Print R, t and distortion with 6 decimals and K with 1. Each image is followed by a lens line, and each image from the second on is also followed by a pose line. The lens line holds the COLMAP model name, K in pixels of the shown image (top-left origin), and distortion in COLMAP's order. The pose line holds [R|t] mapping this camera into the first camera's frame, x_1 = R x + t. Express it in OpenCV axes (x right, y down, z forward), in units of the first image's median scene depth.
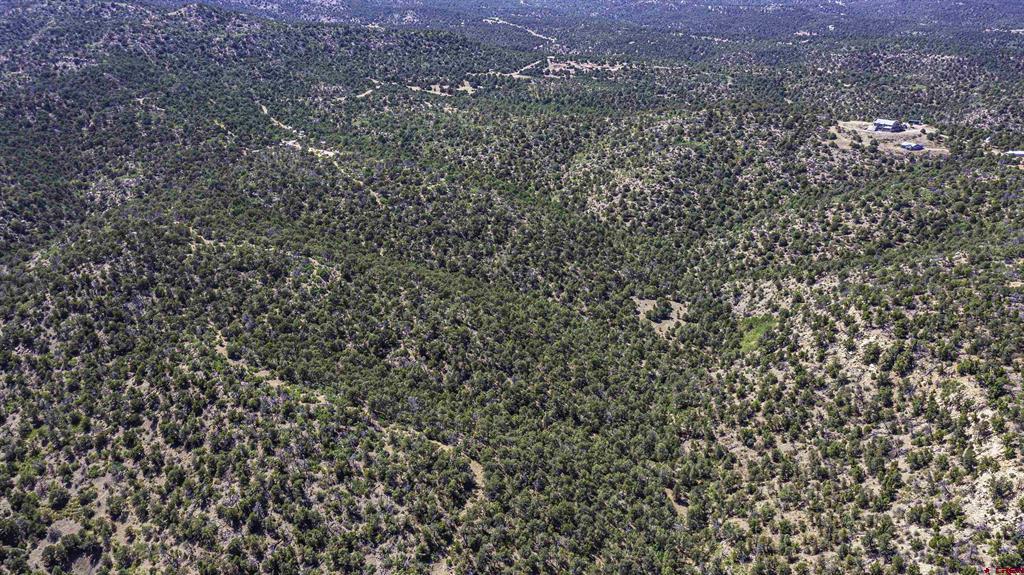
lens RADIAL K [[801.8, 0, 512.0], [0, 801.8, 287.5], [0, 0, 1]] dist [-0.010197, -0.002834]
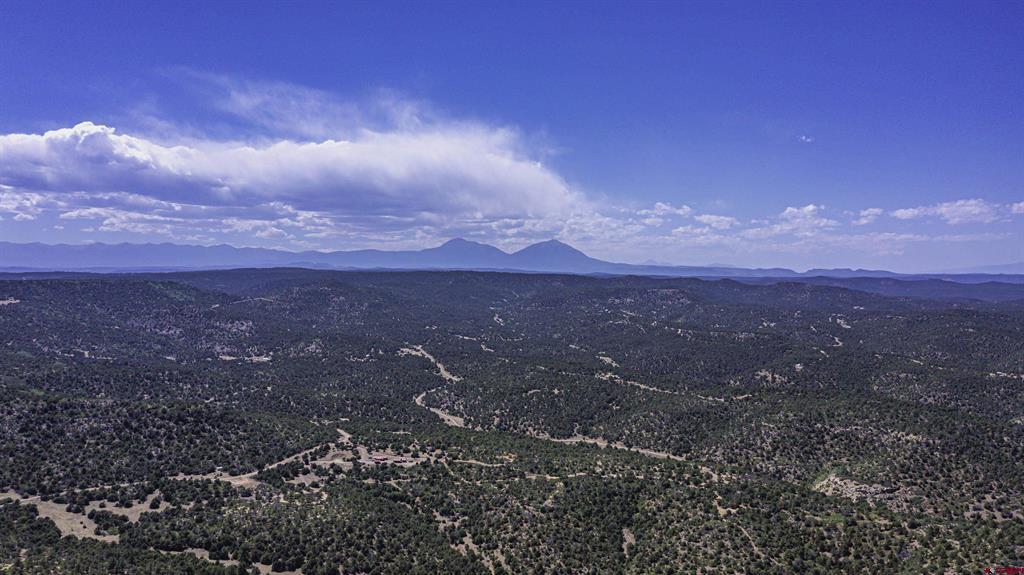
lens RADIAL K [[801.8, 0, 512.0], [0, 801.8, 287.5], [0, 0, 1]] dist [-0.010197, -0.002834]
pose [[0.997126, 0.009033, -0.075225, 0.293645], [-0.034209, 0.939576, -0.340626, -0.195734], [0.067603, 0.342221, 0.937185, 0.306055]]
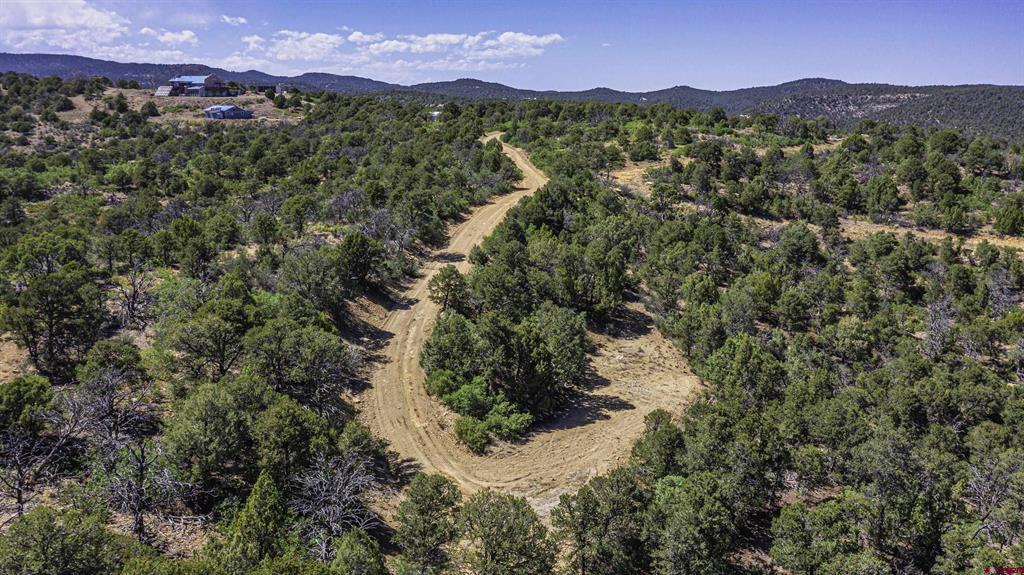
lens RADIAL K [[801.8, 0, 512.0], [0, 801.8, 287.5], [0, 0, 1]] dist [-0.010197, -0.002834]
pose [[0.879004, -0.091911, 0.467873, 0.251181], [0.156888, 0.982359, -0.101771, -0.004001], [-0.450265, 0.162861, 0.877917, 0.323639]]
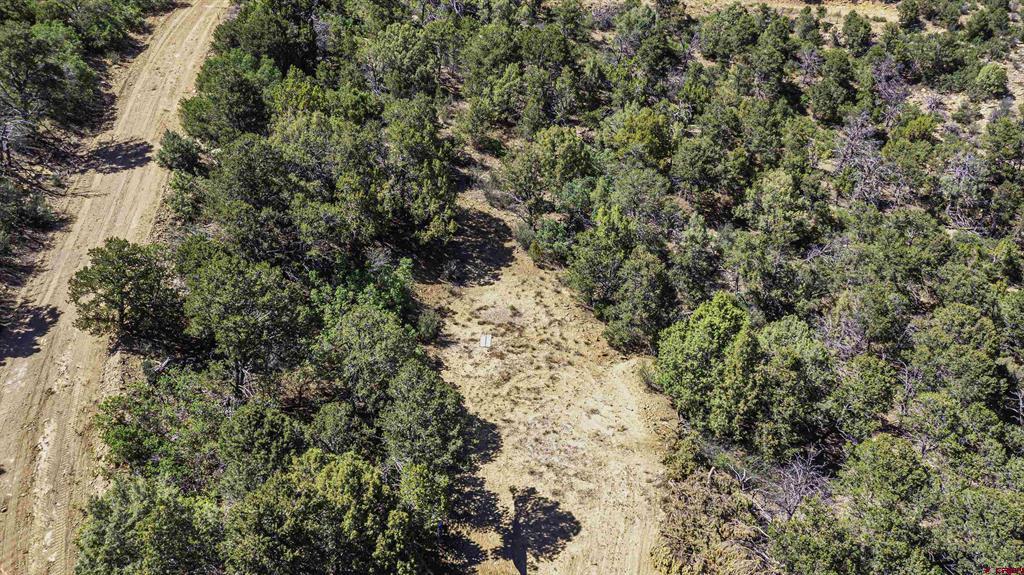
lens RADIAL K [[801.8, 0, 512.0], [0, 801.8, 287.5], [0, 0, 1]] dist [-0.010197, -0.002834]
pose [[0.670261, -0.364643, 0.646363, 0.268072], [0.253046, 0.931062, 0.262854, -0.015628], [-0.697651, -0.012621, 0.716326, 0.352743]]
